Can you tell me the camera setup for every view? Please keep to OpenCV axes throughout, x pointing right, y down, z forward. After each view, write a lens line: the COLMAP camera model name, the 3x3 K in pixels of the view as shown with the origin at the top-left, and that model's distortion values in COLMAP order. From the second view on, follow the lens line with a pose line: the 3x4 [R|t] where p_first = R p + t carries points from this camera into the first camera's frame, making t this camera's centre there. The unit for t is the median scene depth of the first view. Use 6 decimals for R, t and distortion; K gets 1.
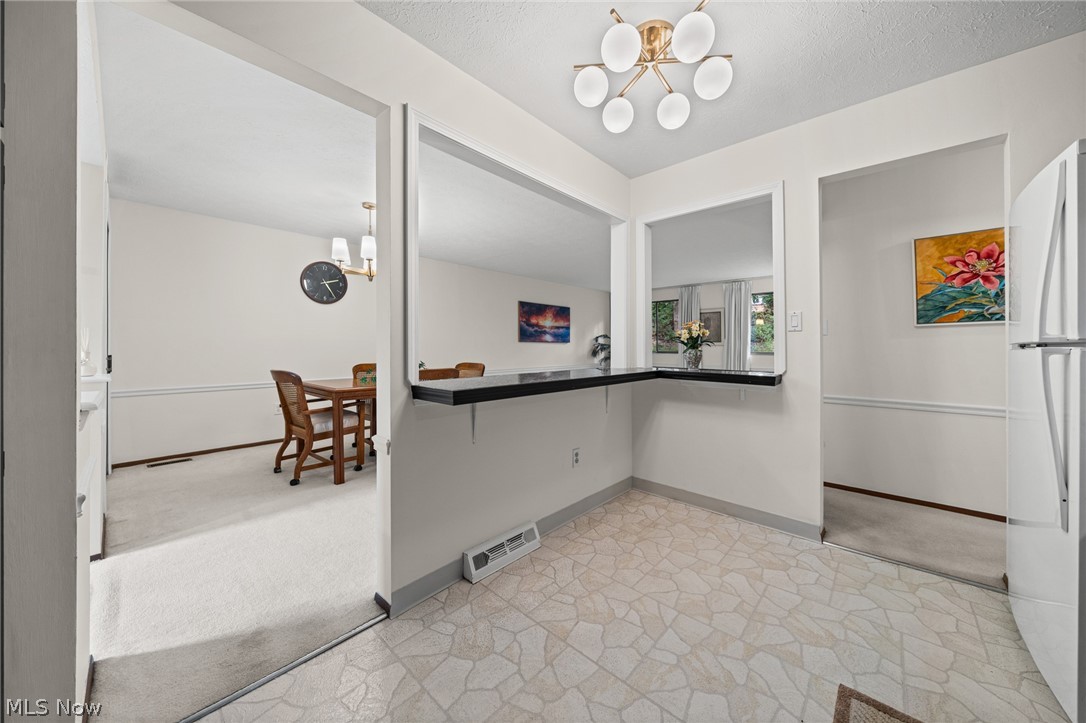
lens RADIAL K [[381.9, 0, 547.9], [0, 381.9, 344.3], [0, 0, 1]] dist [-0.000247, -0.000001]
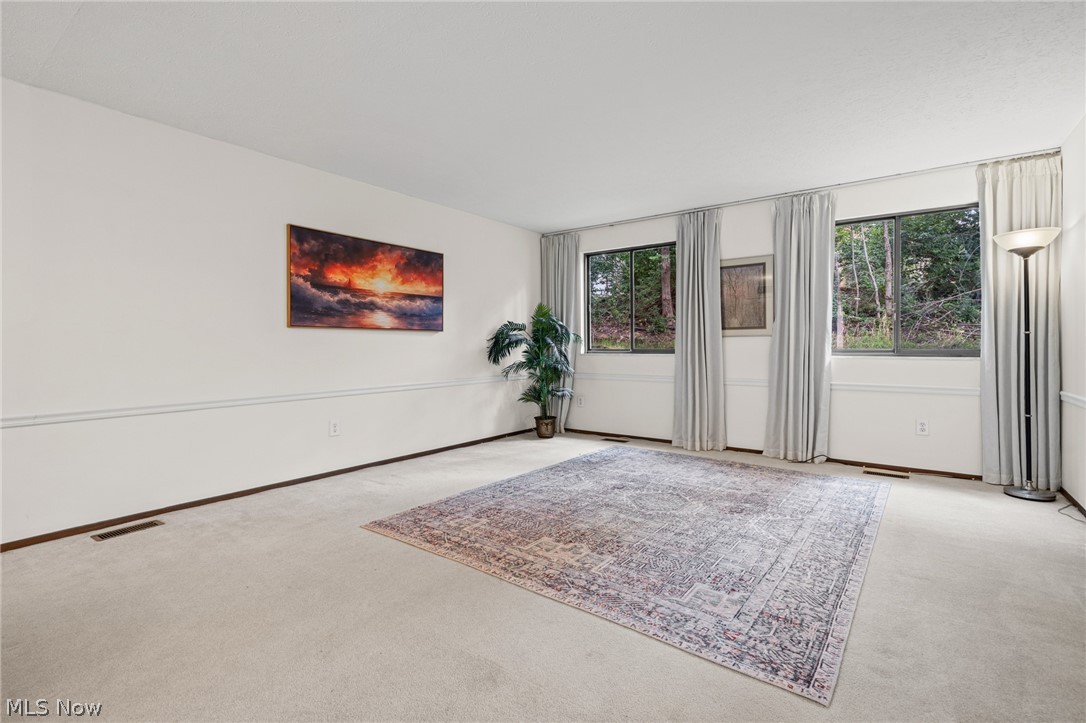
lens RADIAL K [[506.8, 0, 546.2], [0, 506.8, 342.8], [0, 0, 1]] dist [0.000026, -0.000014]
pose [[0.995739, -0.004390, 0.092111, 0.131436], [0.004272, 0.999990, 0.001480, 0.009320], [-0.092116, -0.001080, 0.995748, 0.415614]]
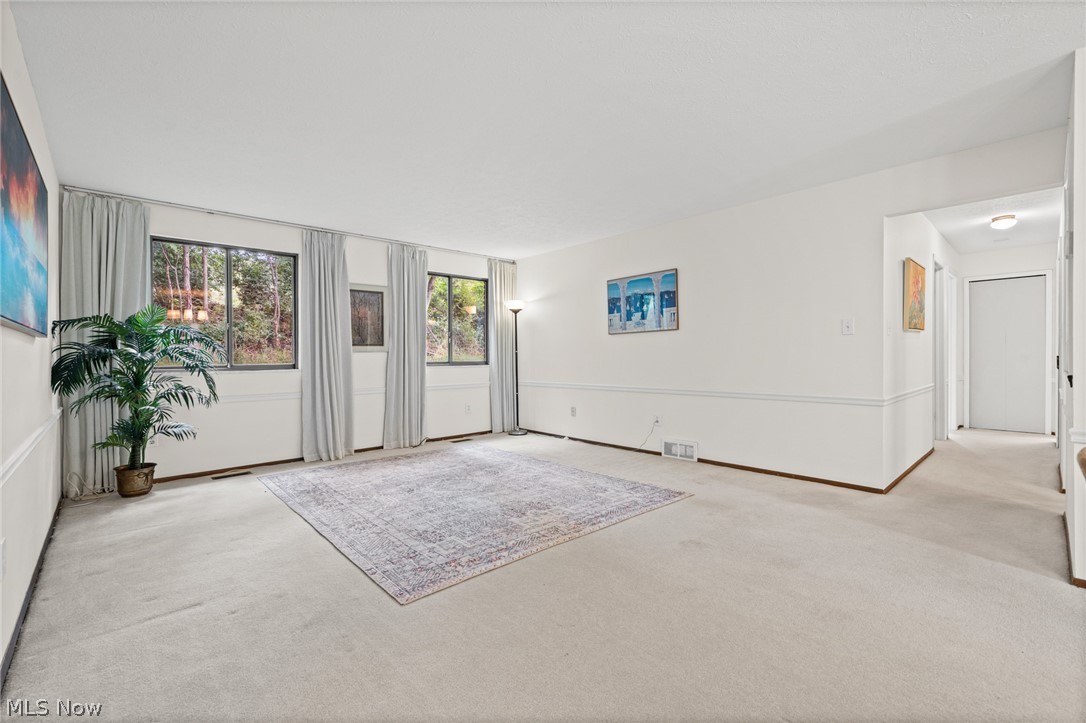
lens RADIAL K [[470.4, 0, 542.8], [0, 470.4, 359.4], [0, 0, 1]] dist [-0.003257, -0.000202]
pose [[0.091218, -0.012439, 0.995753, -0.237307], [0.001219, 0.999923, 0.012379, 0.005749], [-0.995830, 0.000085, 0.091226, 0.712743]]
